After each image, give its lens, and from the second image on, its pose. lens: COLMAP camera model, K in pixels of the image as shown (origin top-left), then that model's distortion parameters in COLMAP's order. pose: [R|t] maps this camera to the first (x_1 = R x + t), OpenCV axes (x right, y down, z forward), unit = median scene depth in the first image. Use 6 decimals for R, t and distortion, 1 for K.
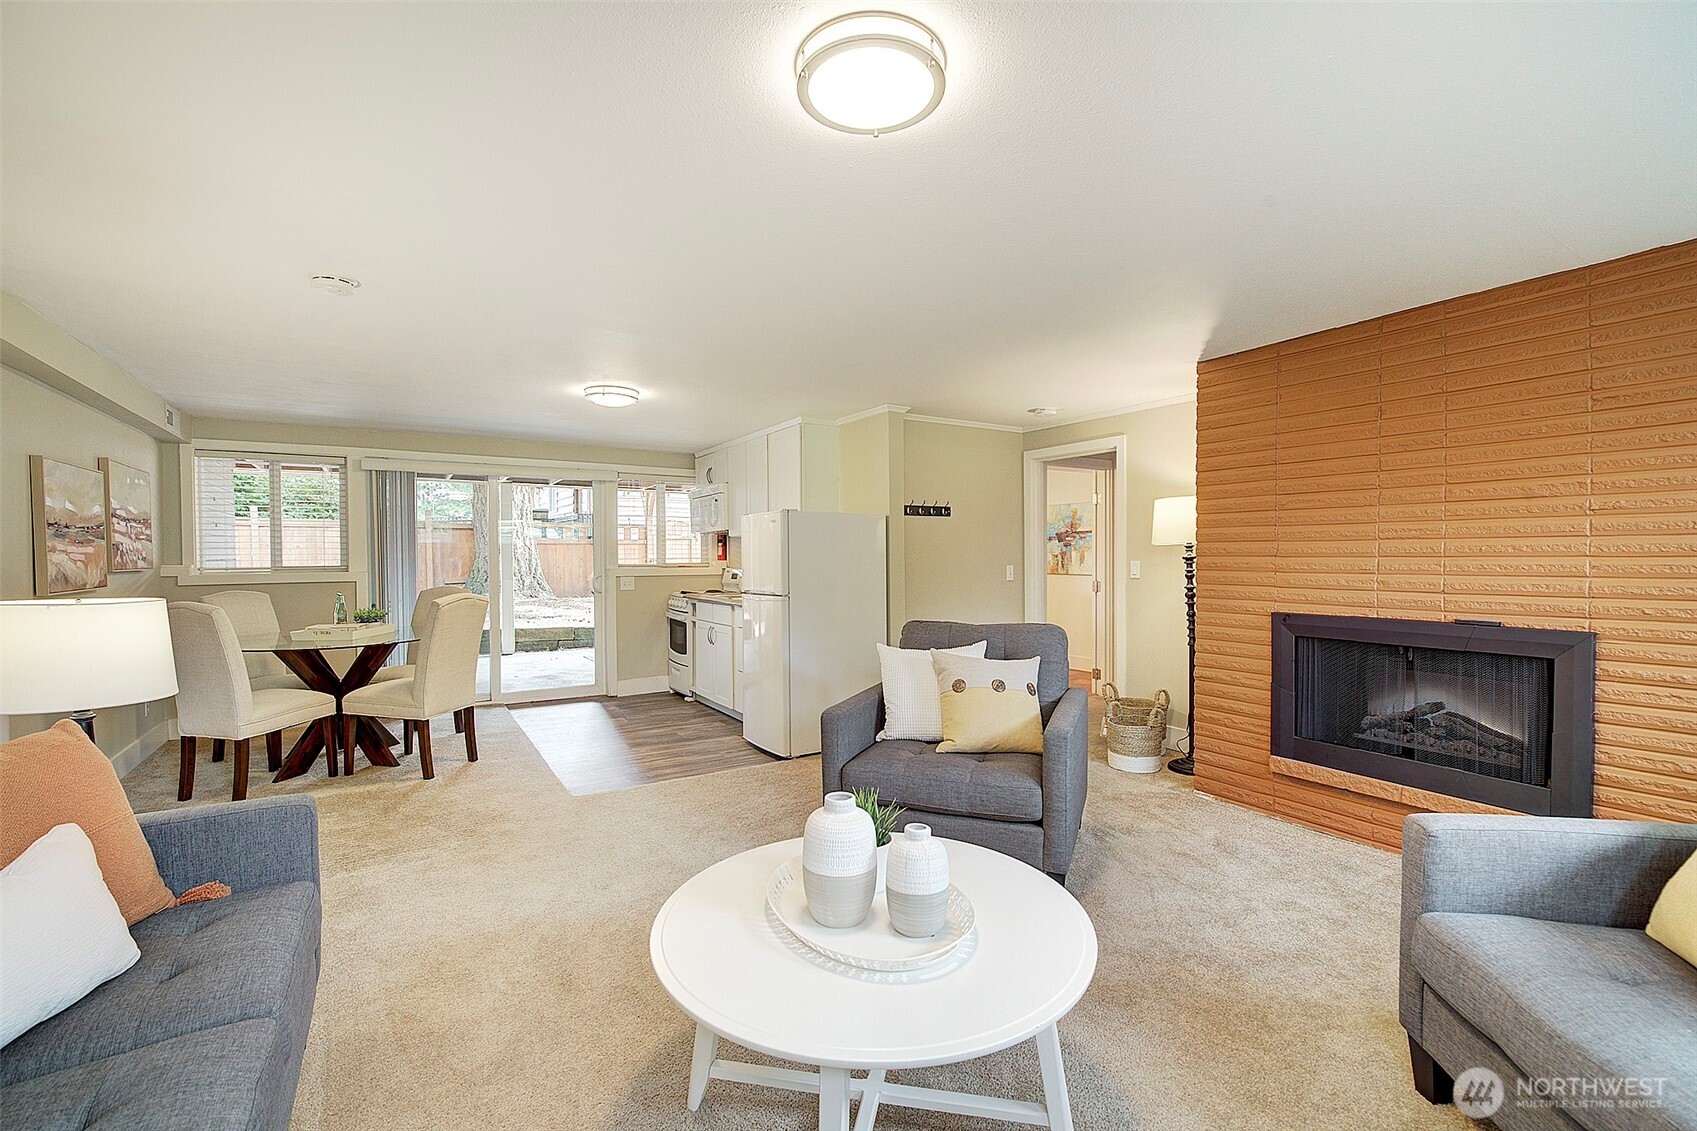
lens RADIAL K [[737.0, 0, 850.2], [0, 737.0, 569.9], [0, 0, 1]] dist [-0.006800, -0.000132]
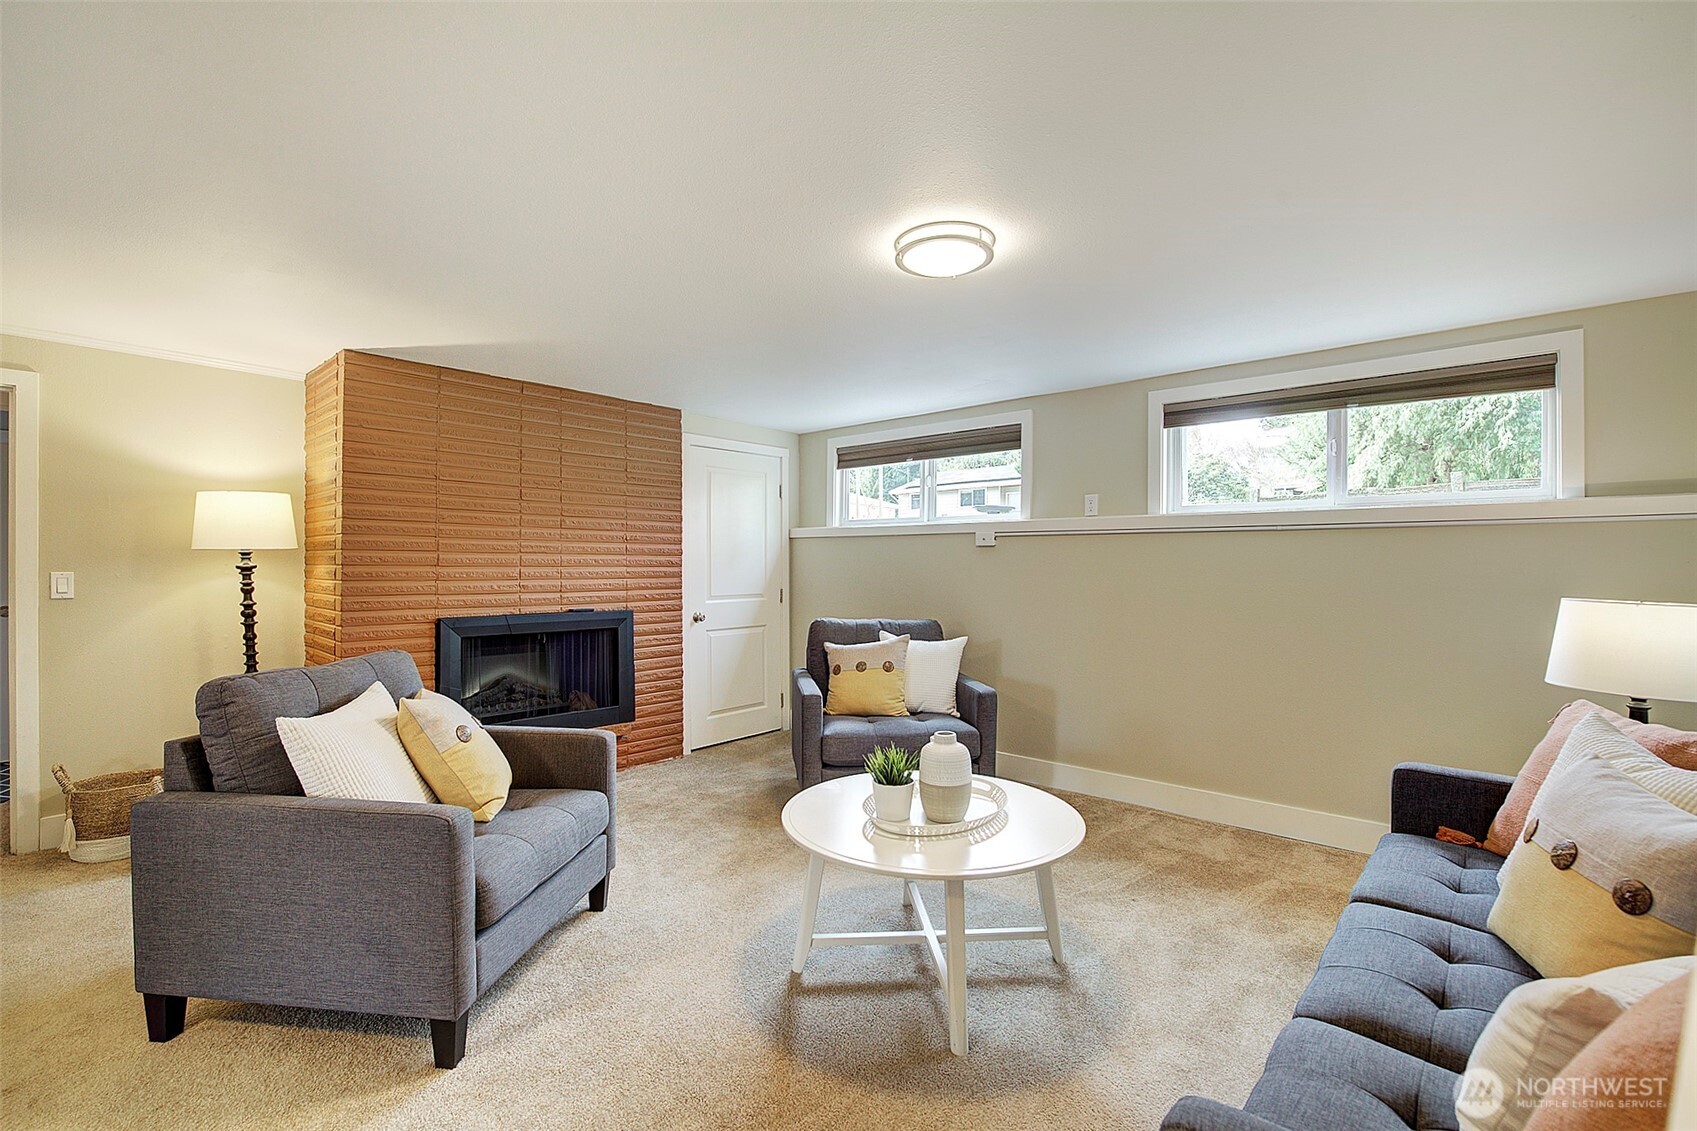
lens RADIAL K [[737.0, 0, 847.5], [0, 737.0, 564.3], [0, 0, 1]] dist [-0.006800, -0.000132]
pose [[-0.276569, 0.001728, 0.960993, -0.711084], [0.014993, 0.999884, 0.002517, -0.017064], [-0.960877, 0.015105, -0.276563, 0.851010]]
